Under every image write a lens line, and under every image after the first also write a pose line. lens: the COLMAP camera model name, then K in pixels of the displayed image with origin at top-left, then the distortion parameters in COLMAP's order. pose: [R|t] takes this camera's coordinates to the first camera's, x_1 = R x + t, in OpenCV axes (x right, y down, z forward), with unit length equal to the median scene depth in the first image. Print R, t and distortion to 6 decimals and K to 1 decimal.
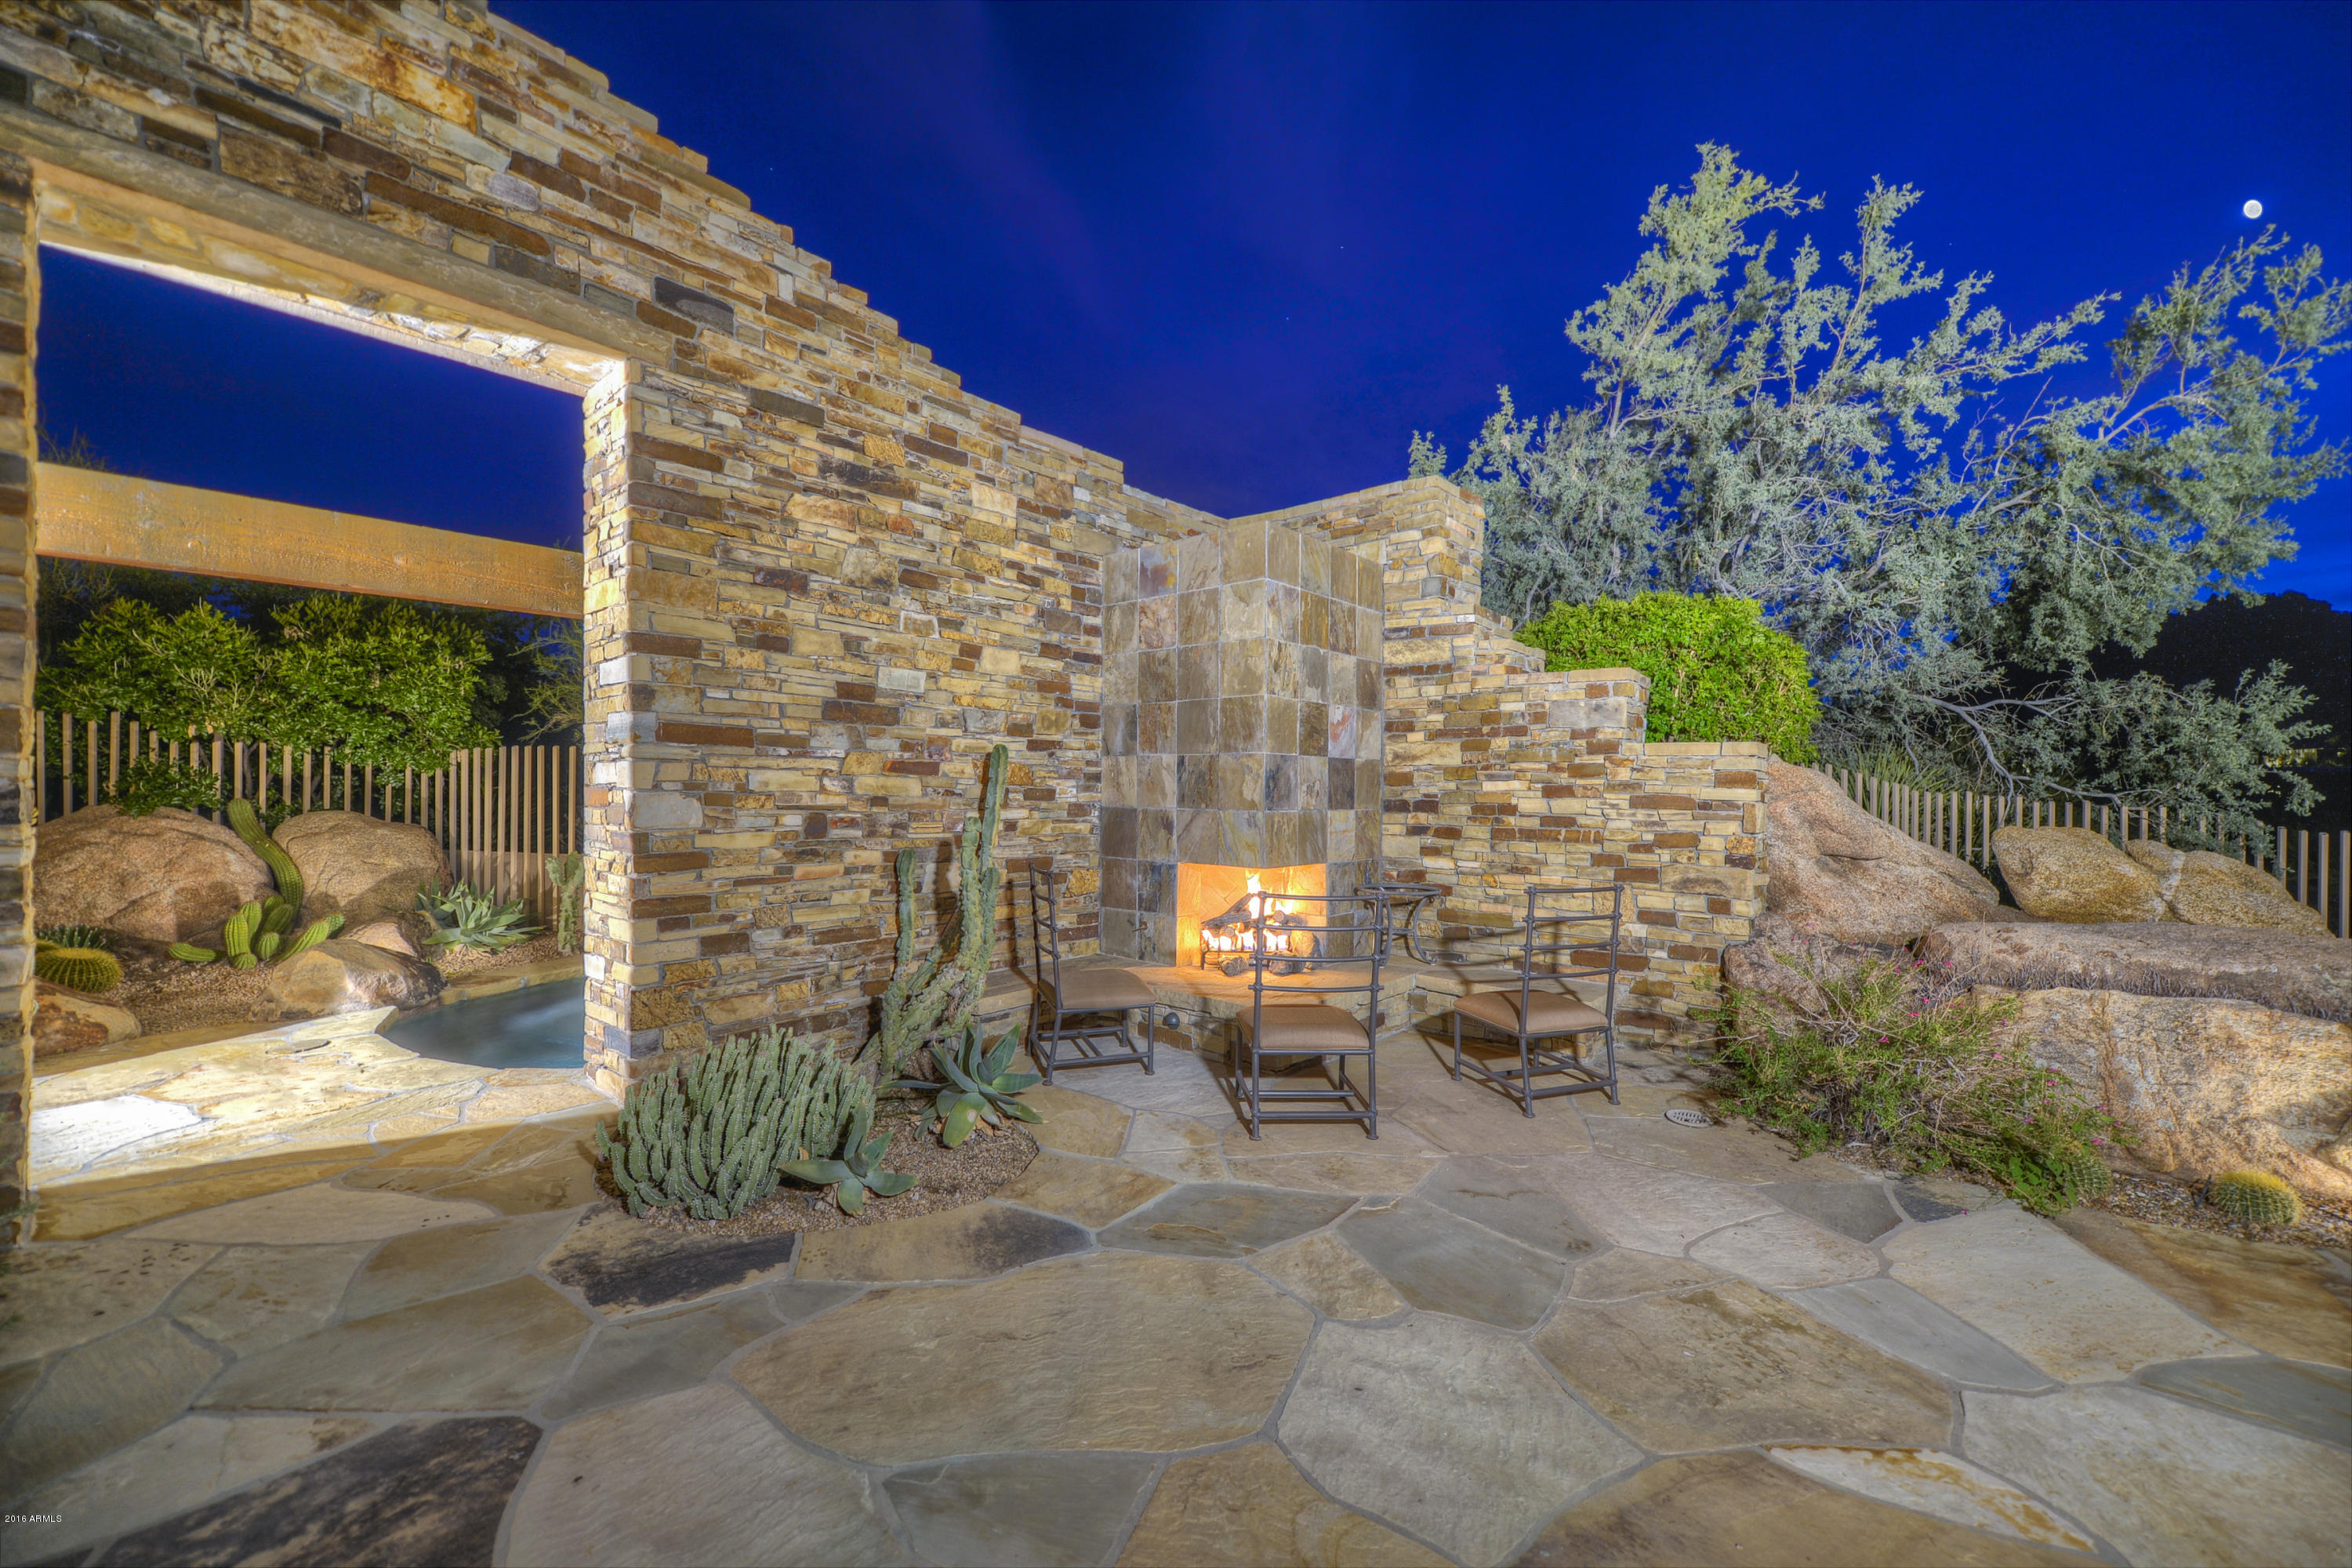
lens RADIAL K [[903.4, 0, 1419.7], [0, 903.4, 809.2], [0, 0, 1]] dist [0.000793, 0.000056]
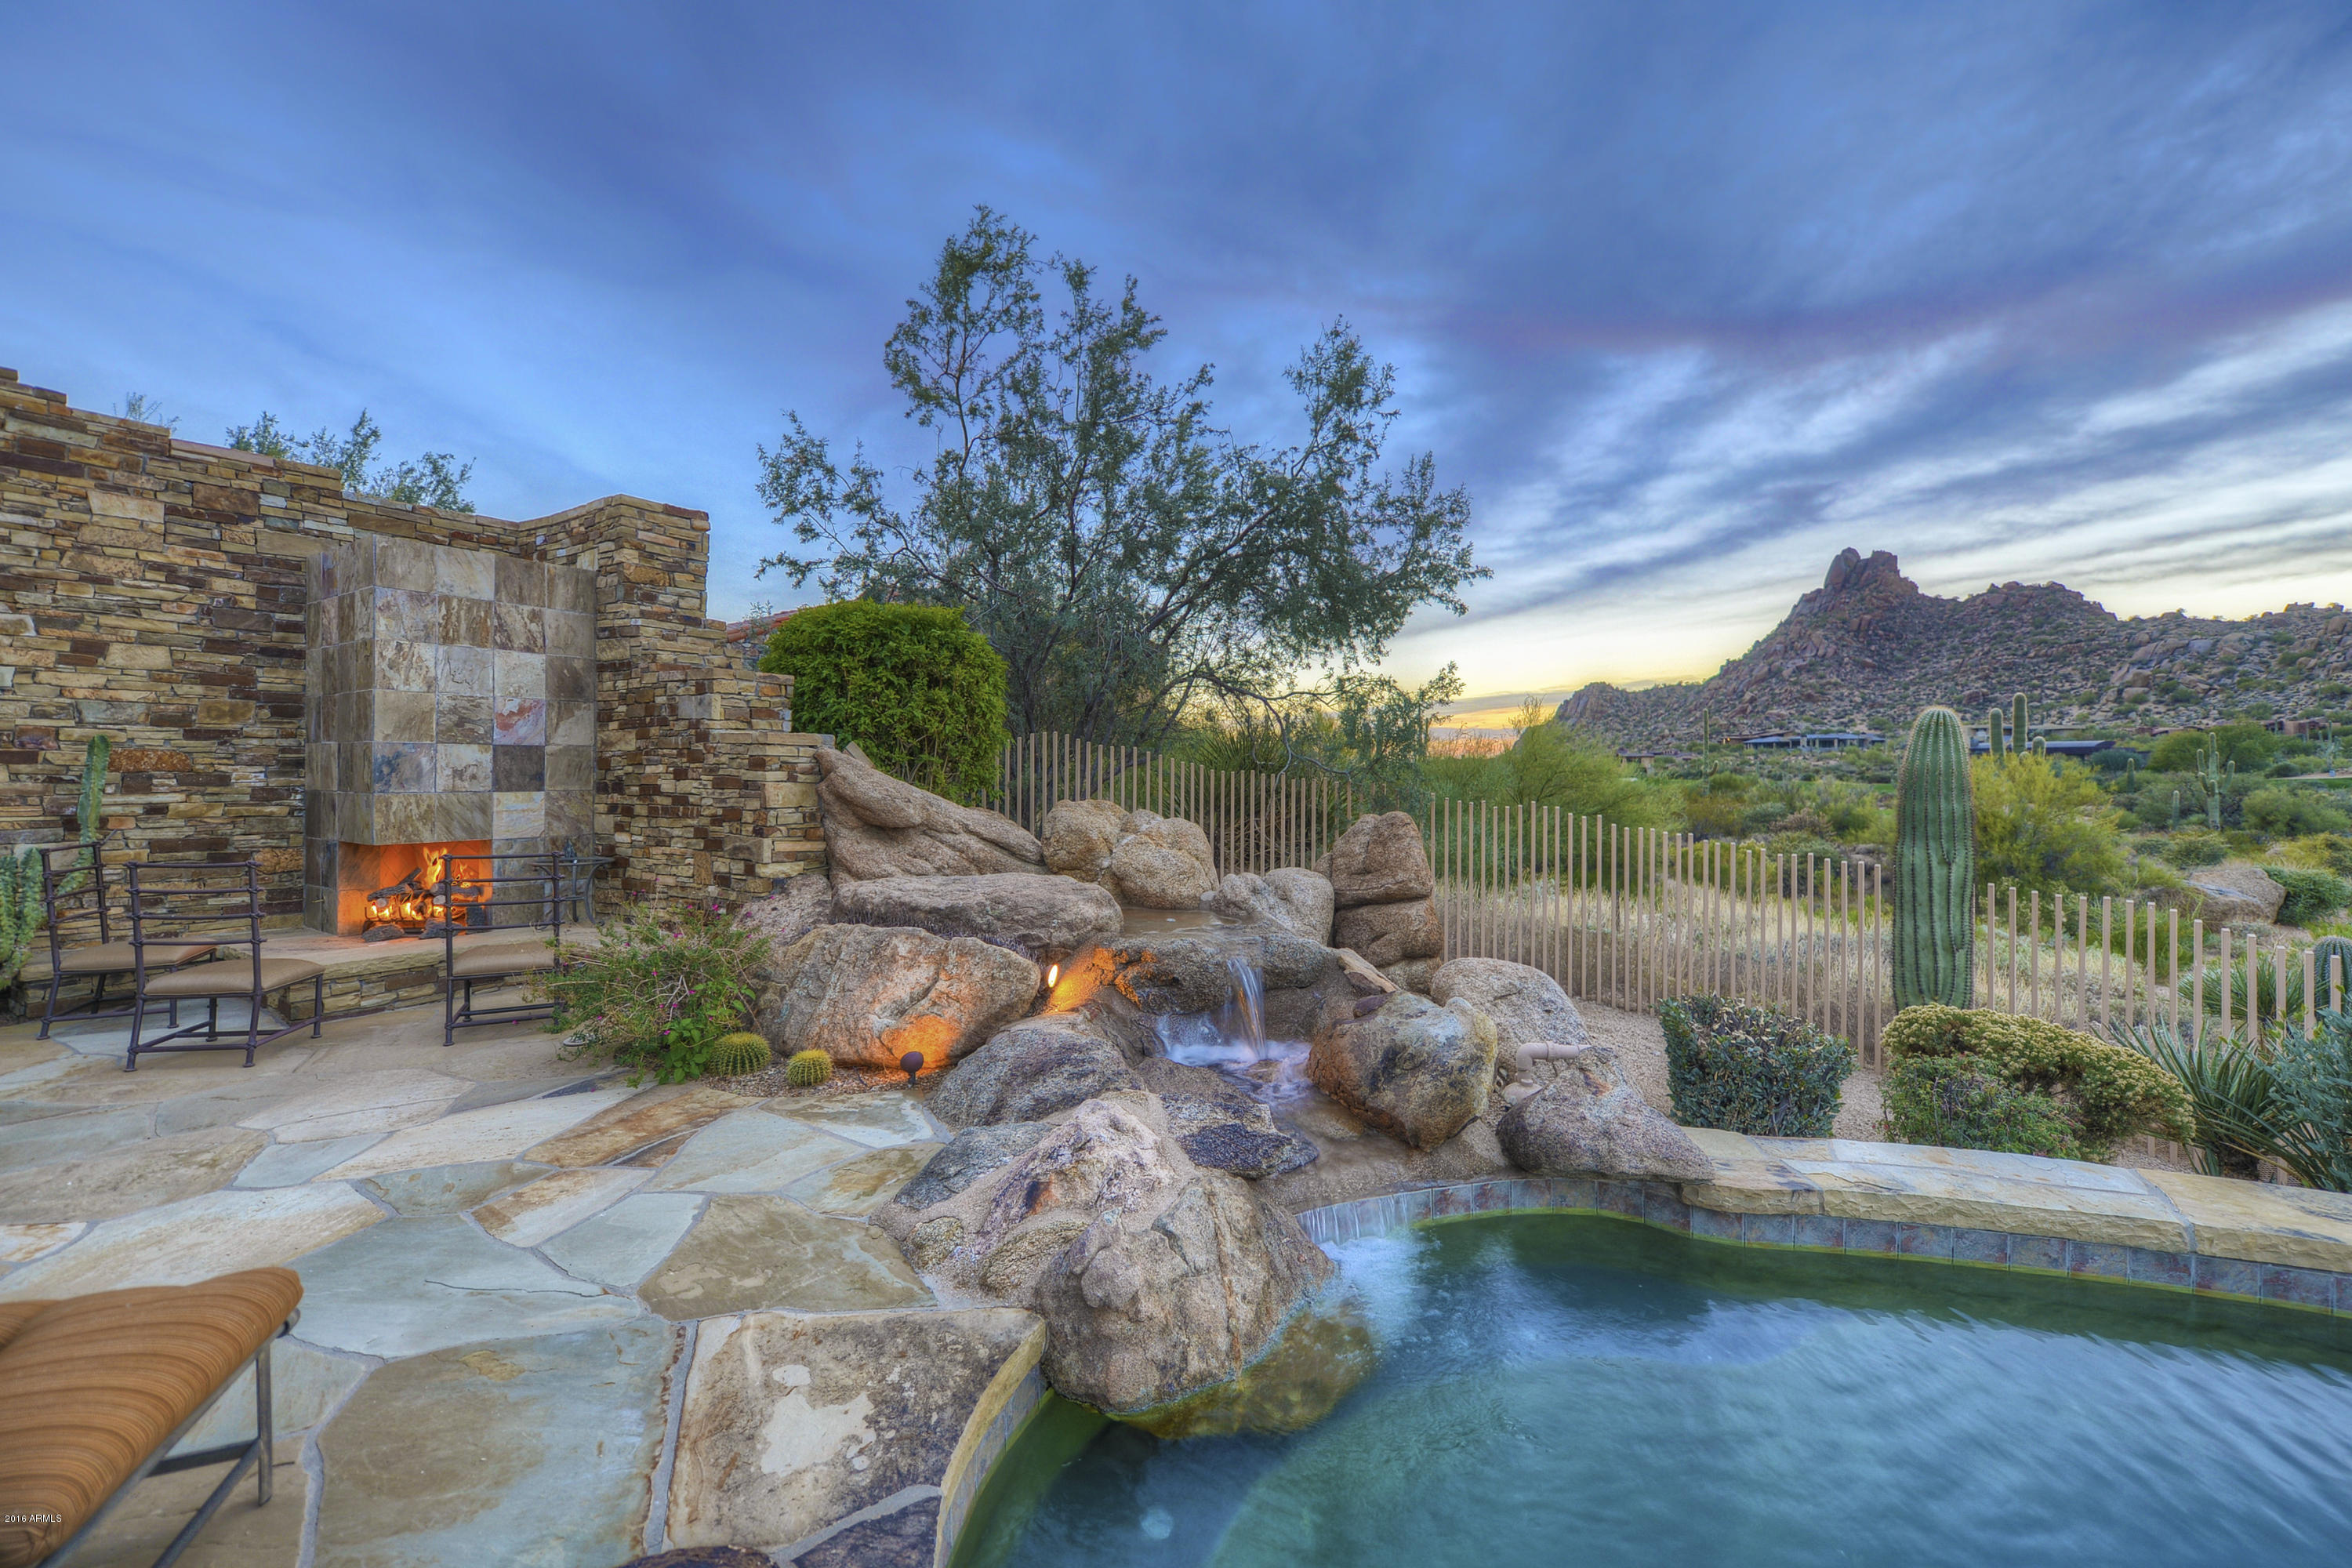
lens RADIAL K [[929.1, 0, 1422.1], [0, 929.1, 779.6], [0, 0, 1]] dist [0.002596, 0.000585]
pose [[0.992995, -0.008299, 0.117868, 0.900109], [0.009047, 0.999942, -0.005814, 0.003112], [-0.117813, 0.006839, 0.993012, -0.279699]]
